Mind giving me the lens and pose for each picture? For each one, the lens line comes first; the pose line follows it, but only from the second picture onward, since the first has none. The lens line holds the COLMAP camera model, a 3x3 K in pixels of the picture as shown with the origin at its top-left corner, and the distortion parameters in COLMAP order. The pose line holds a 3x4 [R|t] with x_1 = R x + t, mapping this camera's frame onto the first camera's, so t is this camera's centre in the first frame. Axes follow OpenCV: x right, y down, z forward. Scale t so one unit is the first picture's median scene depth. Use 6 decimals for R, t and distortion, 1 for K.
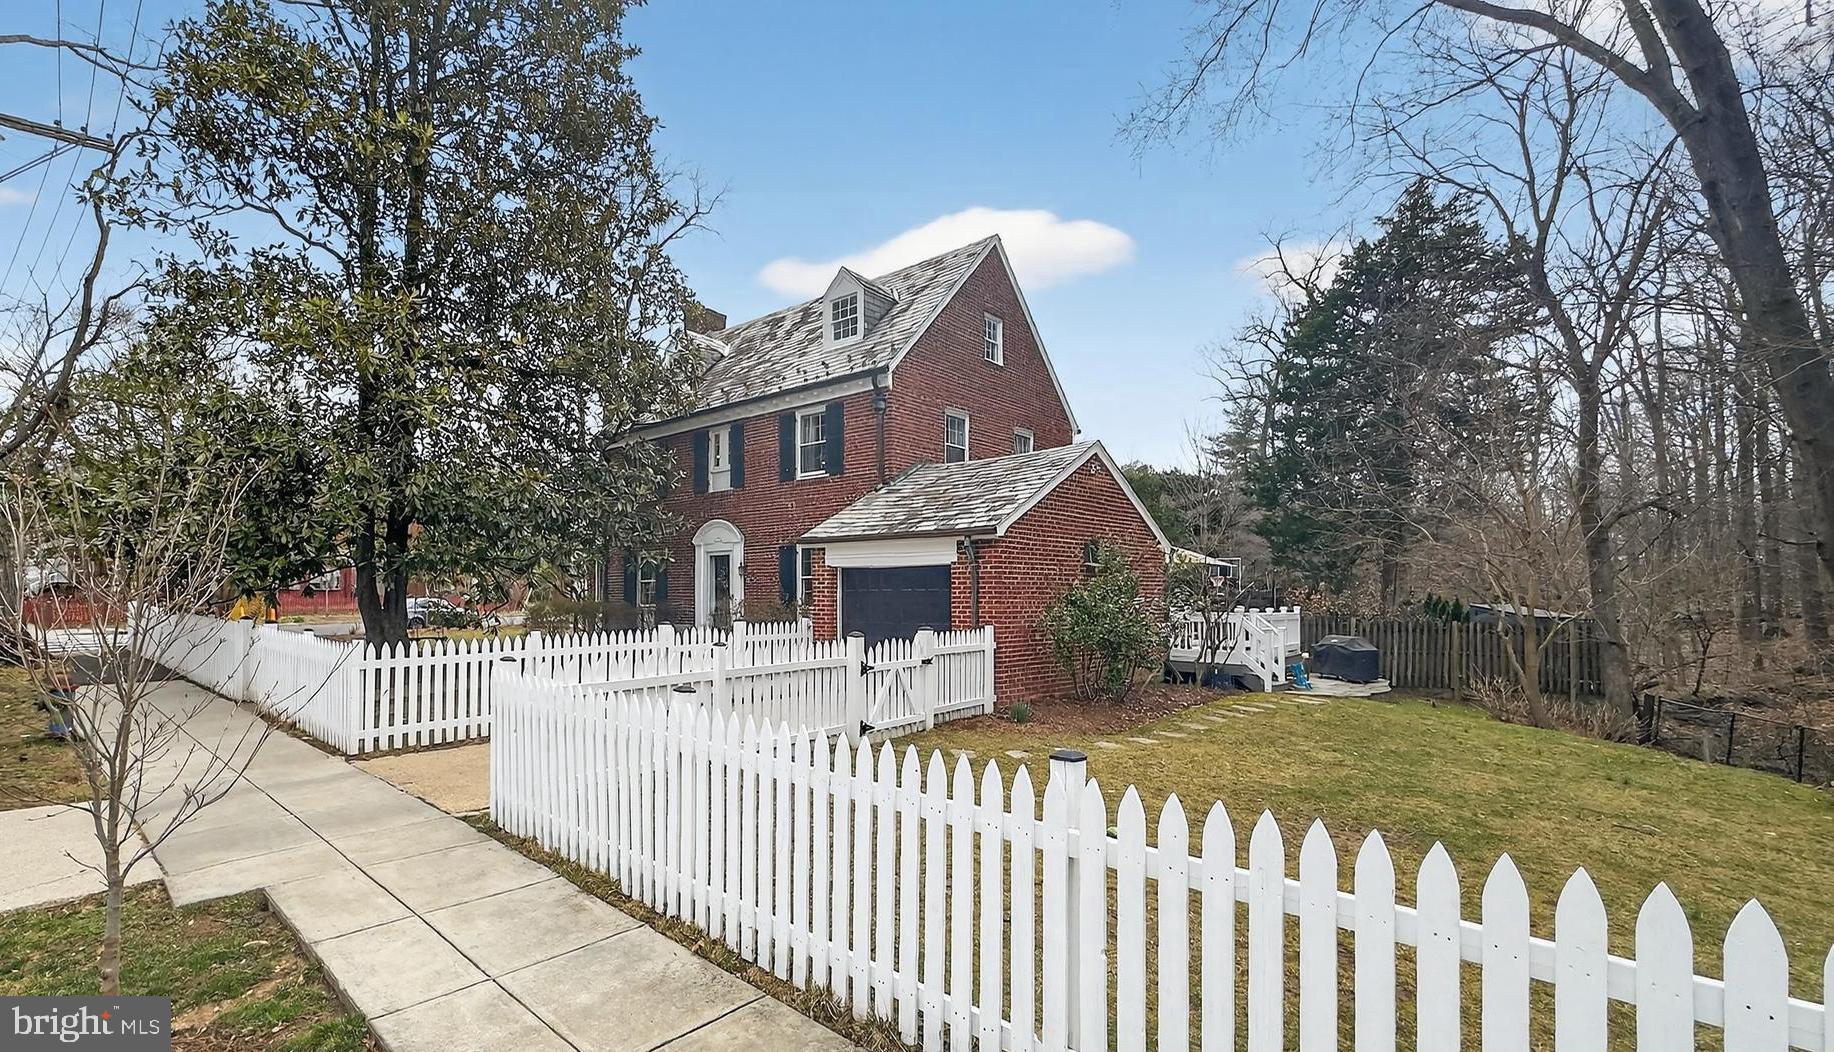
lens RADIAL K [[872.5, 0, 921.4], [0, 872.5, 533.0], [0, 0, 1]] dist [0.003726, 0.000299]
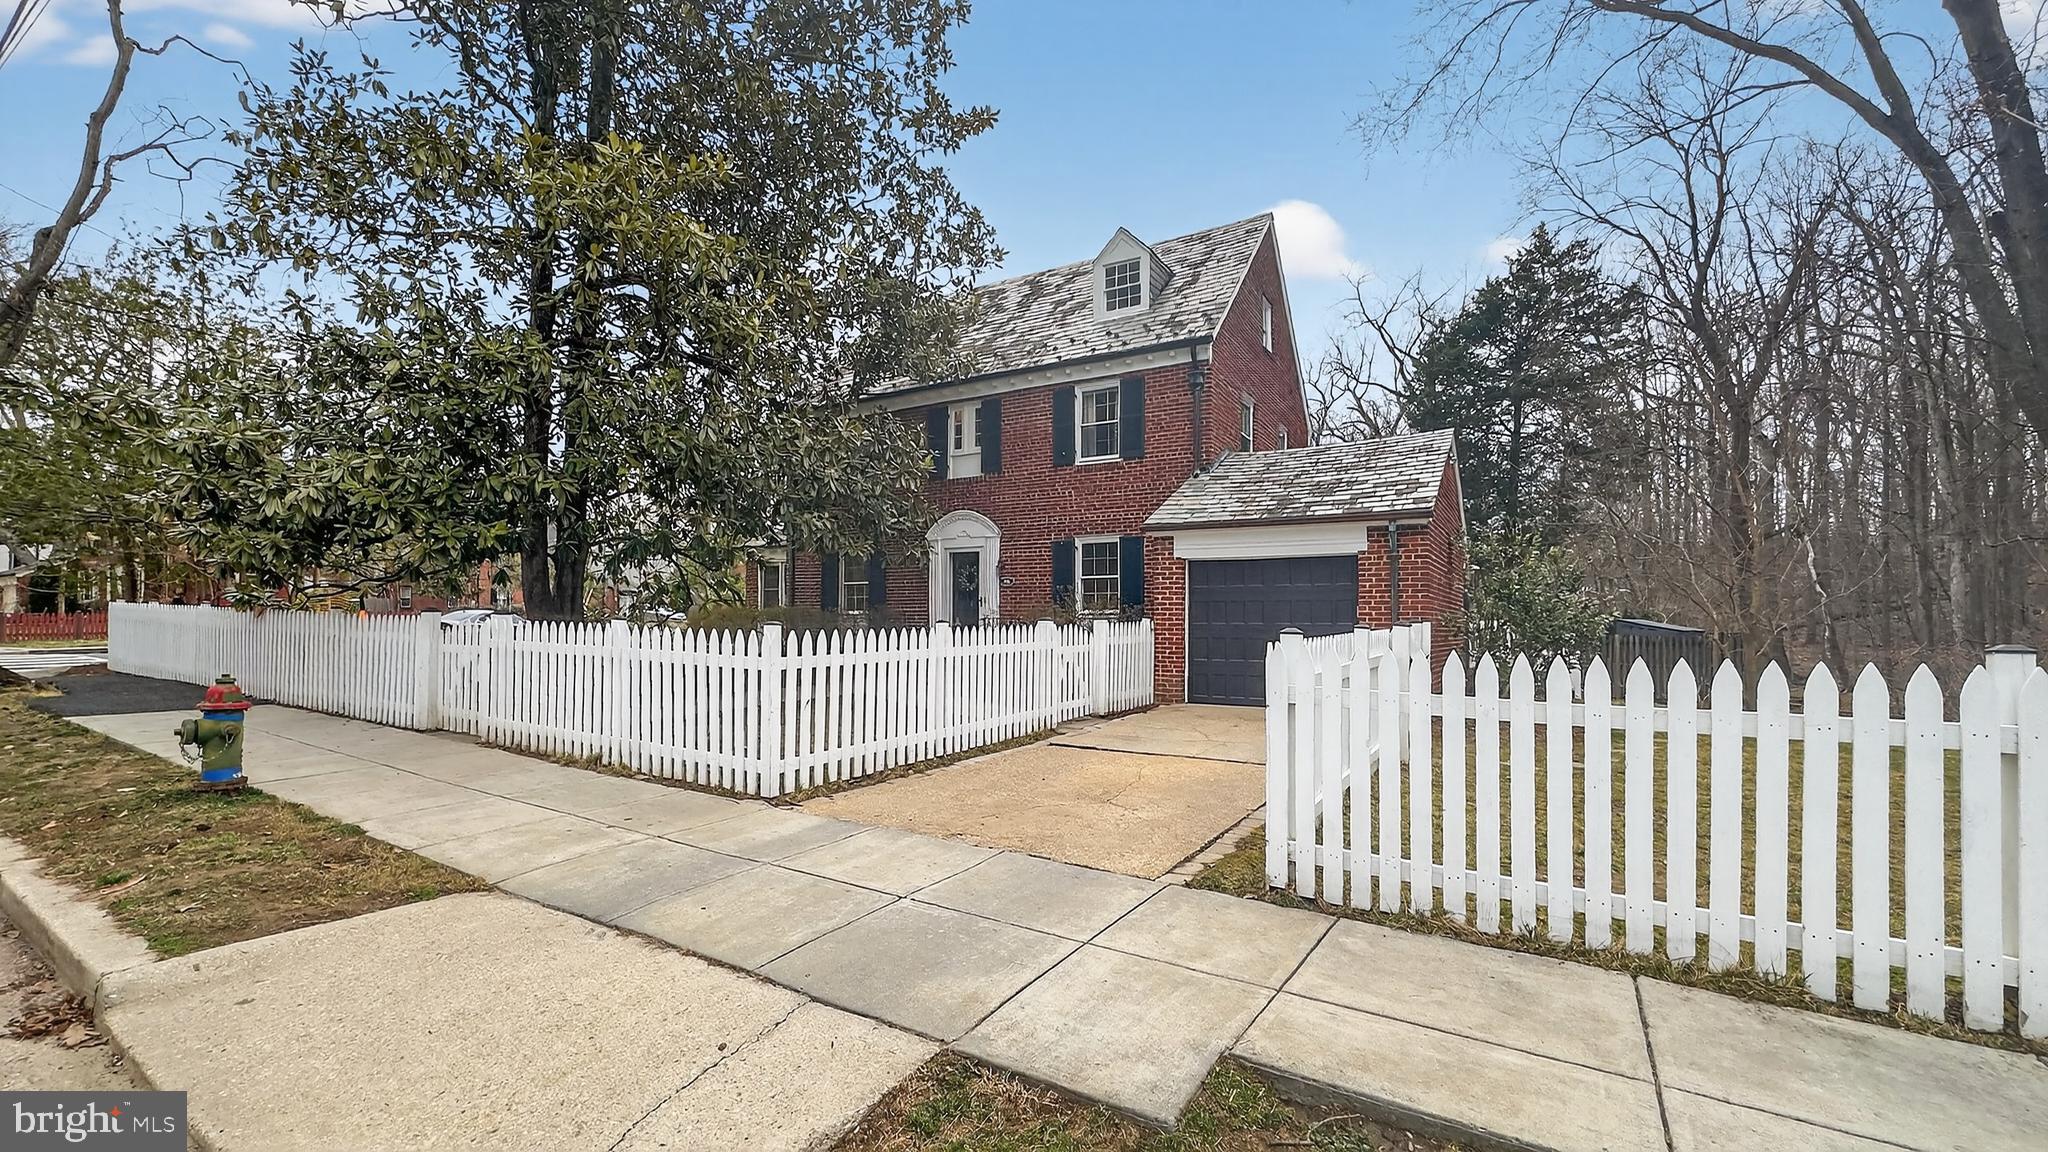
lens RADIAL K [[821.7, 0, 1024.7], [0, 821.7, 575.2], [0, 0, 1]] dist [0.001722, 0.000059]
pose [[0.975480, 0.016654, 0.219456, -0.368375], [-0.017302, 0.999850, 0.001031, 0.048707], [-0.219406, -0.004802, 0.975622, 0.210569]]
